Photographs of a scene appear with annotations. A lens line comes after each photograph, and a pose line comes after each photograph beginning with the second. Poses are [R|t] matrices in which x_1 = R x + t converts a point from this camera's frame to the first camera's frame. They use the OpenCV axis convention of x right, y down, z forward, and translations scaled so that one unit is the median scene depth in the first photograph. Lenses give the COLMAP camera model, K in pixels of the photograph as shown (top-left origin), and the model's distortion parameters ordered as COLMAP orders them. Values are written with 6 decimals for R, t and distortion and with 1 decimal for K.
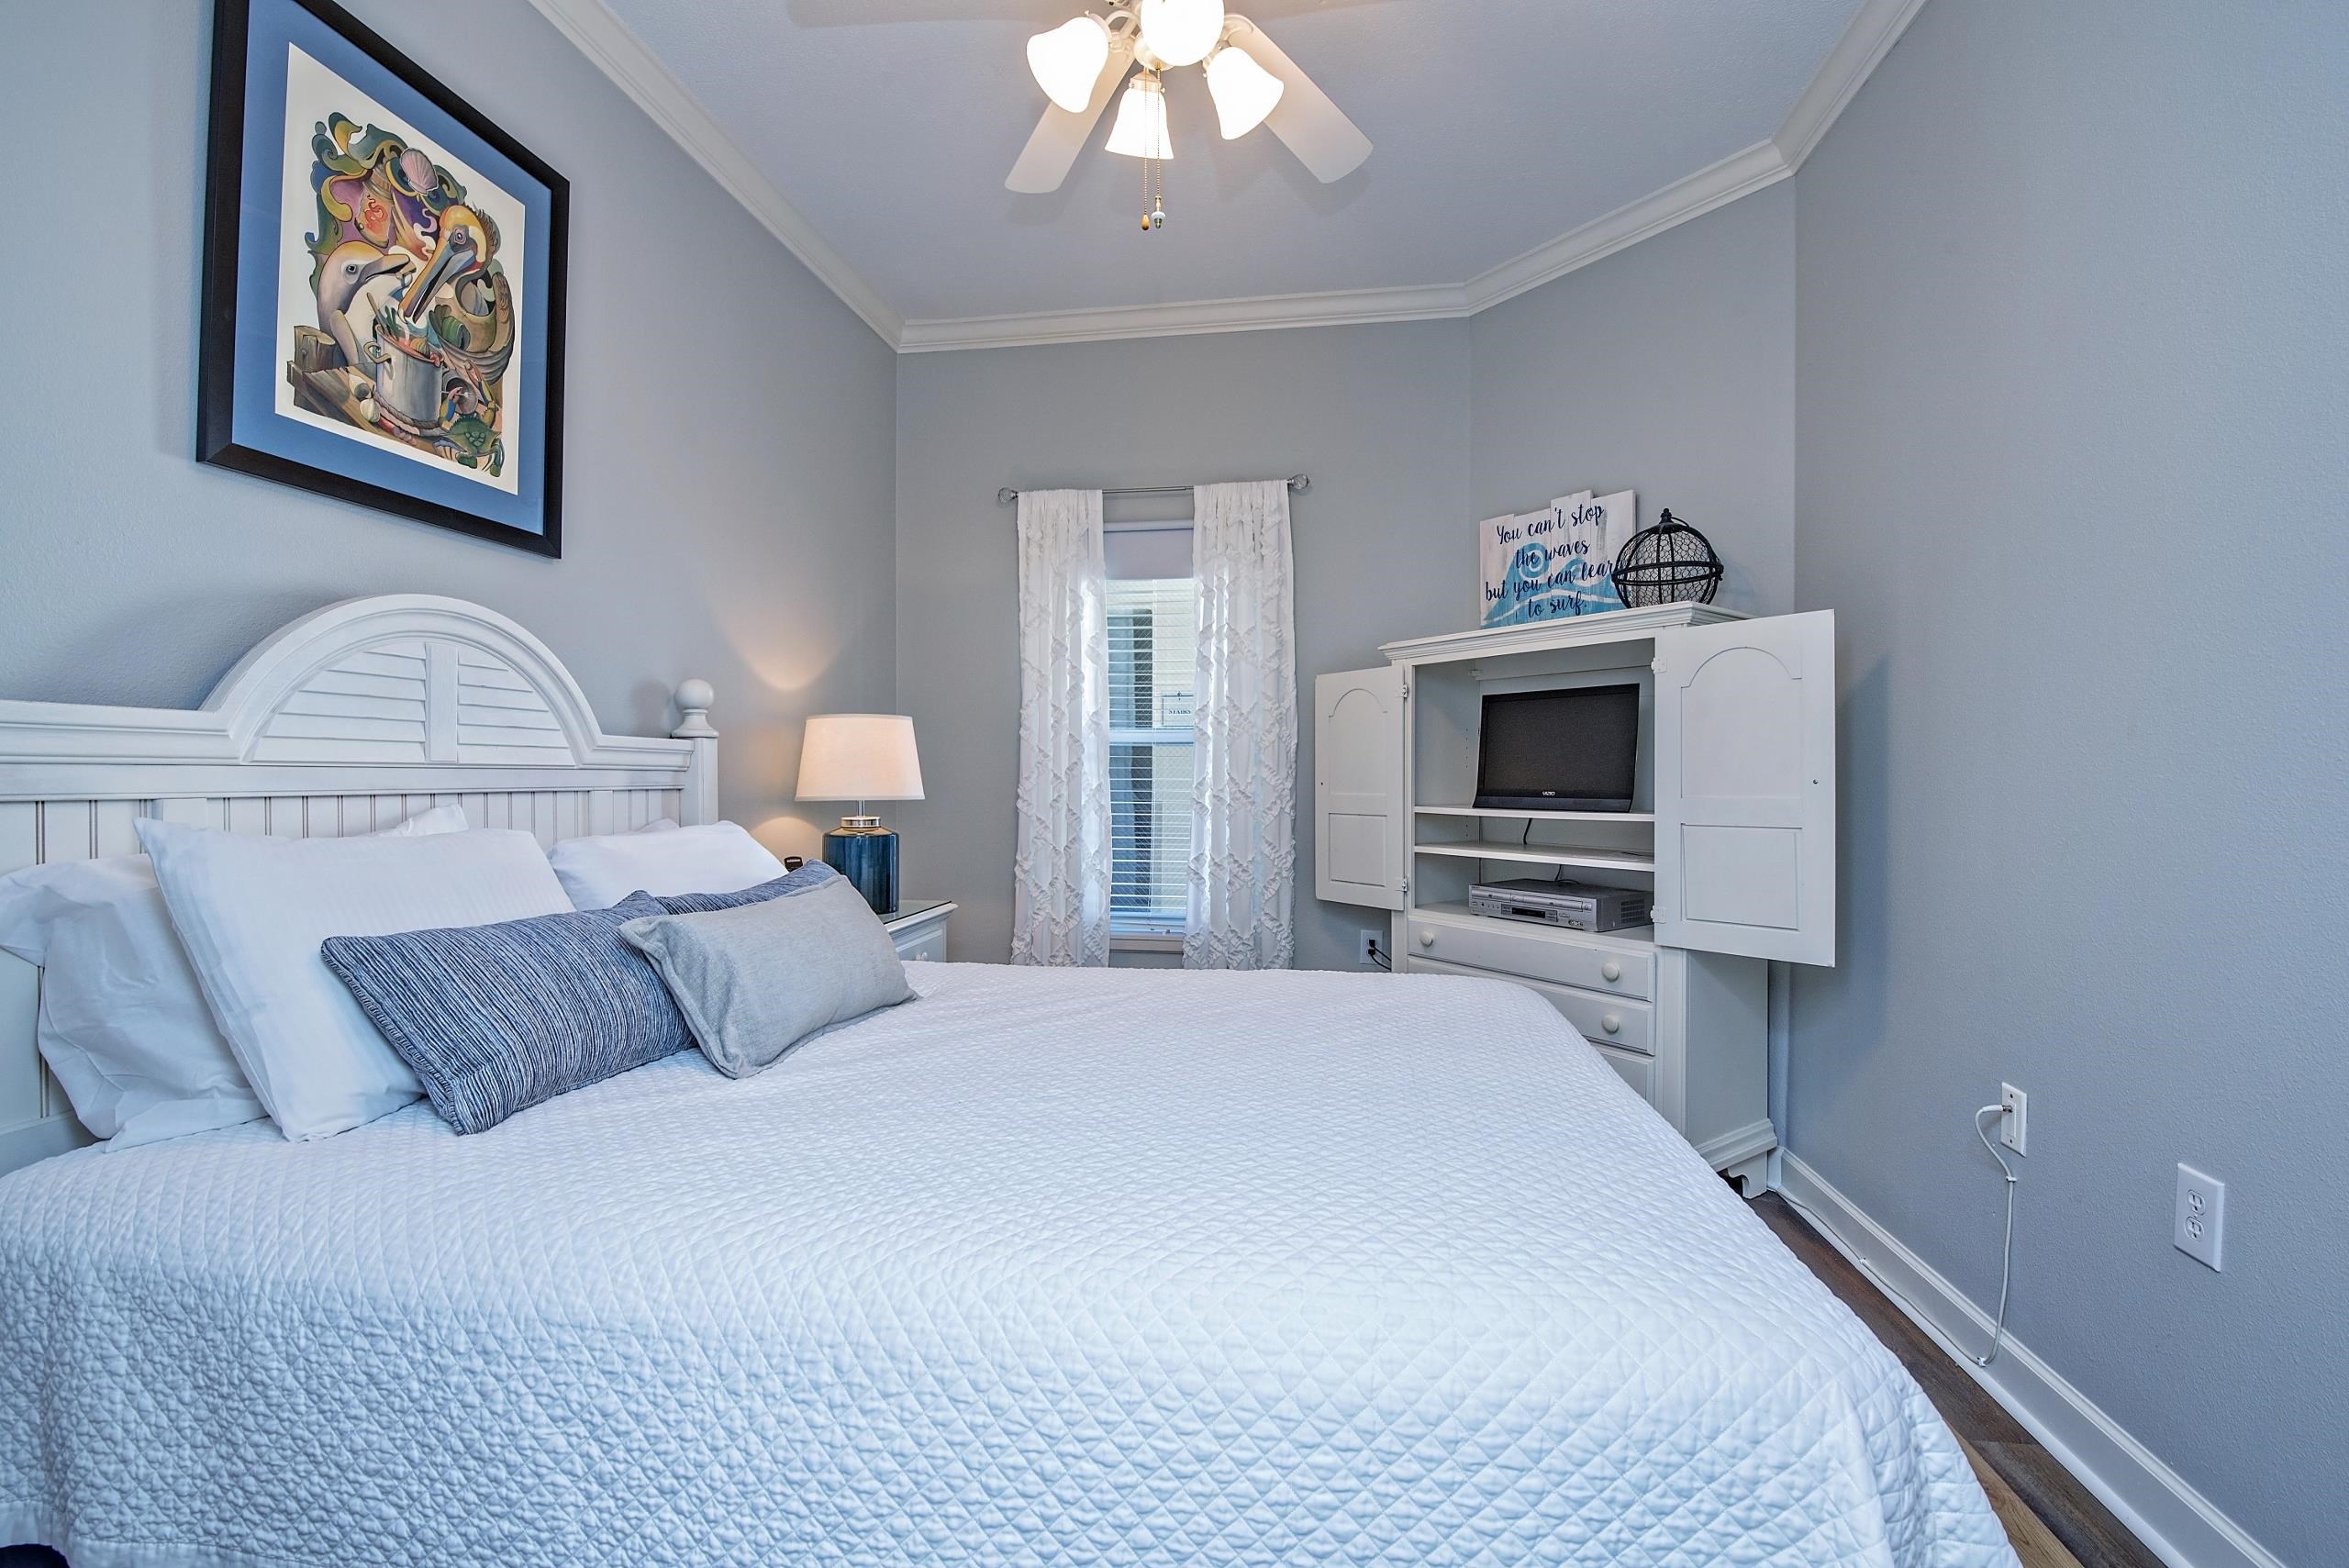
lens RADIAL K [[1020.5, 0, 1184.6], [0, 1020.5, 779.2], [0, 0, 1]] dist [-0.002140, -0.006960]
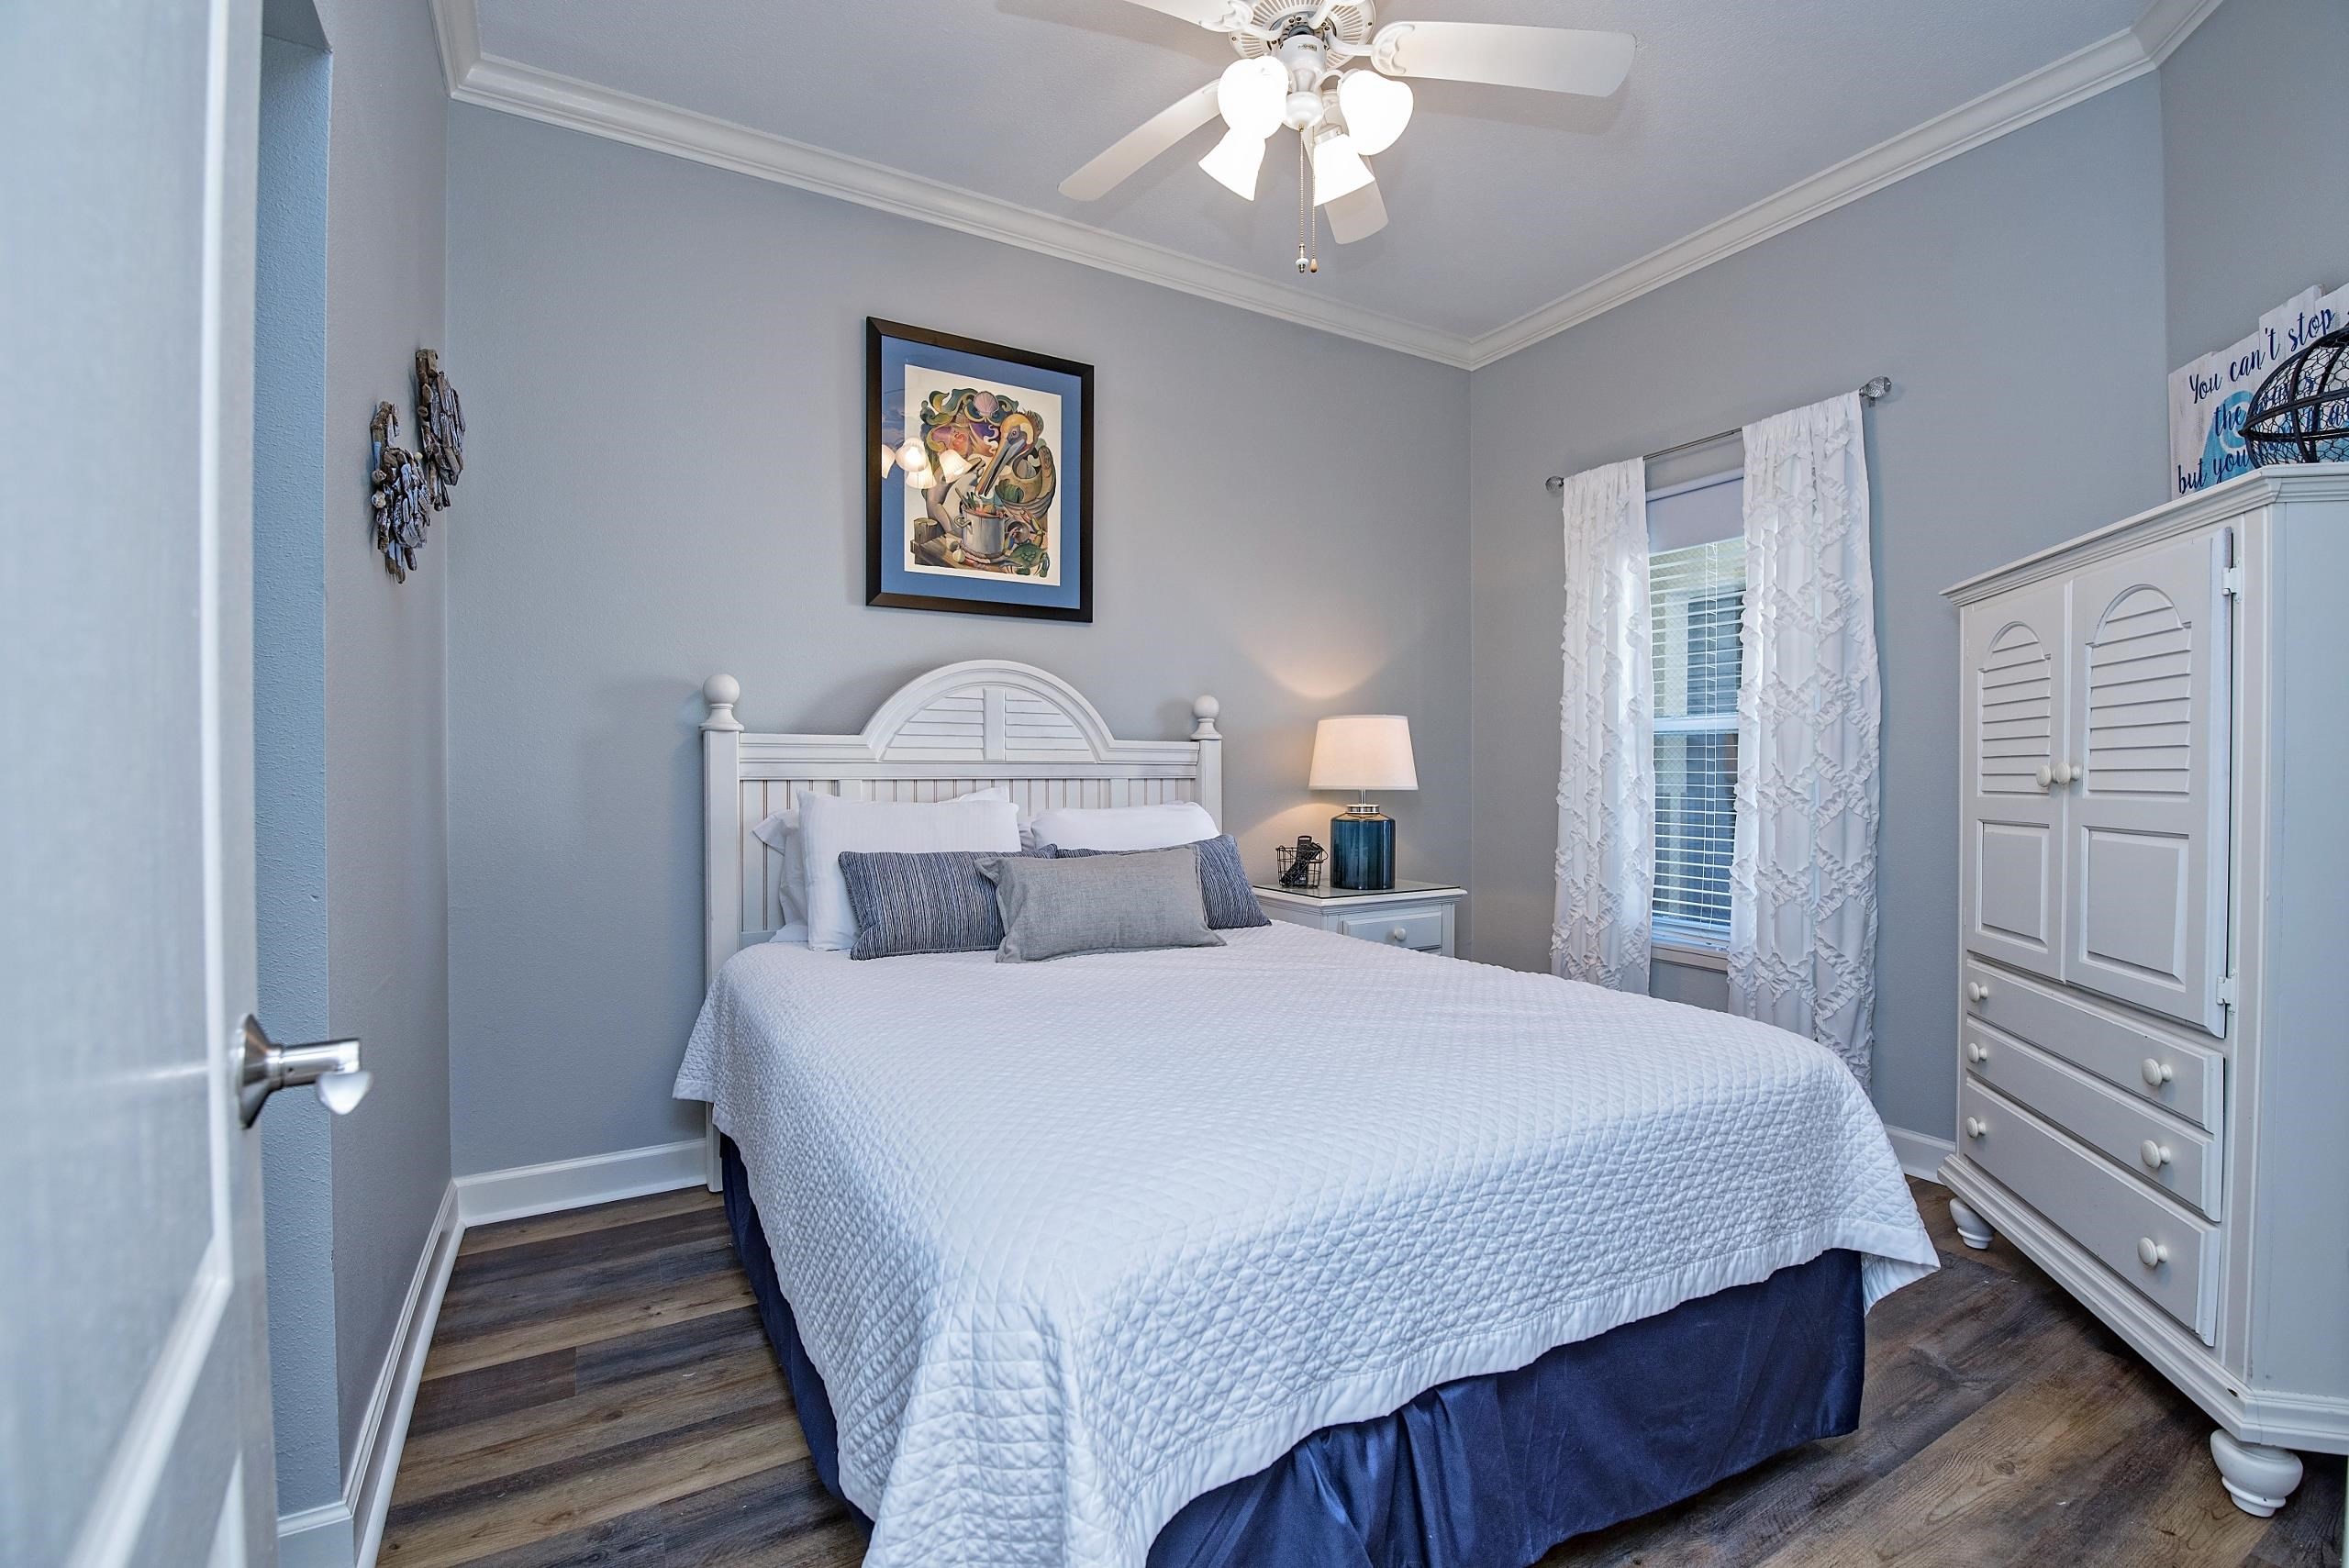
lens RADIAL K [[1020.5, 0, 1178.9], [0, 1020.5, 782.4], [0, 0, 1]] dist [-0.002140, -0.006960]
pose [[0.624489, 0.008091, -0.780991, 0.648613], [-0.001947, 0.999959, 0.008803, 0.003414], [0.781031, -0.003977, 0.624480, 0.173819]]
